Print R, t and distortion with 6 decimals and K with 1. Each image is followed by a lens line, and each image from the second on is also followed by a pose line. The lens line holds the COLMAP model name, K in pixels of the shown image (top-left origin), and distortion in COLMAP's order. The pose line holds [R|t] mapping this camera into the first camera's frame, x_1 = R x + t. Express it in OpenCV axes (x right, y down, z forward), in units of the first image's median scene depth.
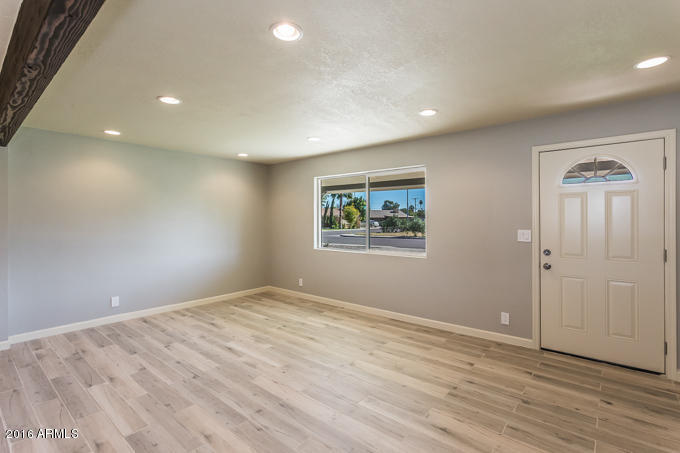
lens RADIAL K [[328.6, 0, 336.4], [0, 328.6, 221.6], [0, 0, 1]] dist [-0.000786, -0.000342]
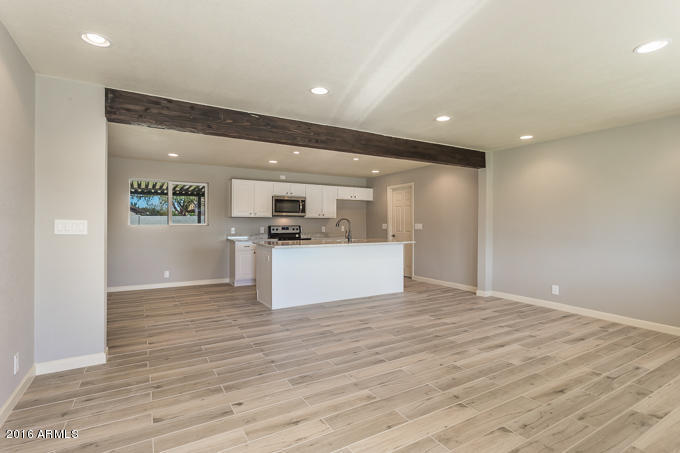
lens RADIAL K [[328.6, 0, 336.4], [0, 328.6, 221.6], [0, 0, 1]] dist [-0.000786, -0.000342]
pose [[-0.333533, -0.001278, -0.942738, 0.731397], [-0.005934, 0.999982, 0.000744, 0.032792], [0.942720, 0.005843, -0.333535, 0.880412]]
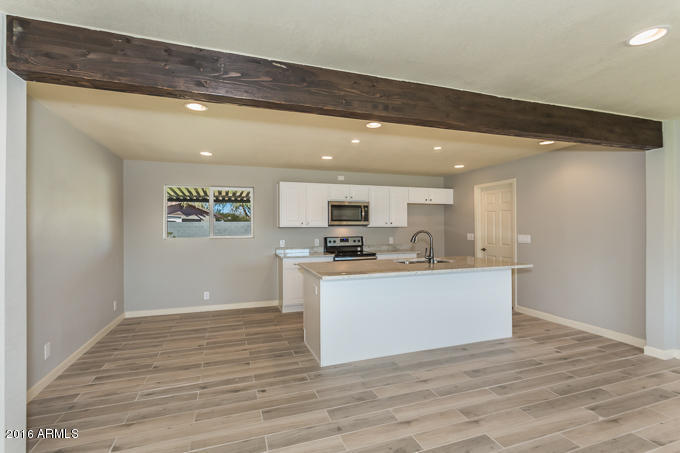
lens RADIAL K [[314.4, 0, 340.0], [0, 314.4, 226.5], [0, 0, 1]] dist [0.002549, 0.000523]
pose [[-0.503306, 0.007814, -0.864073, 0.273108], [0.002171, 0.999967, 0.007778, -0.007545], [0.864106, 0.002038, -0.503306, 0.671958]]
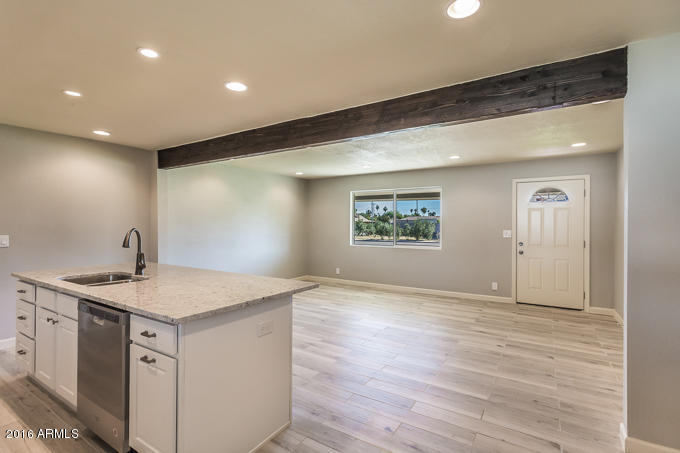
lens RADIAL K [[329.1, 0, 340.0], [0, 329.1, 226.5], [0, 0, 1]] dist [0.002042, 0.000124]
pose [[0.990276, 0.005795, 0.138992, -0.480832], [-0.006122, 0.999979, 0.001924, 0.008835], [-0.138978, -0.002757, 0.990292, -0.502362]]
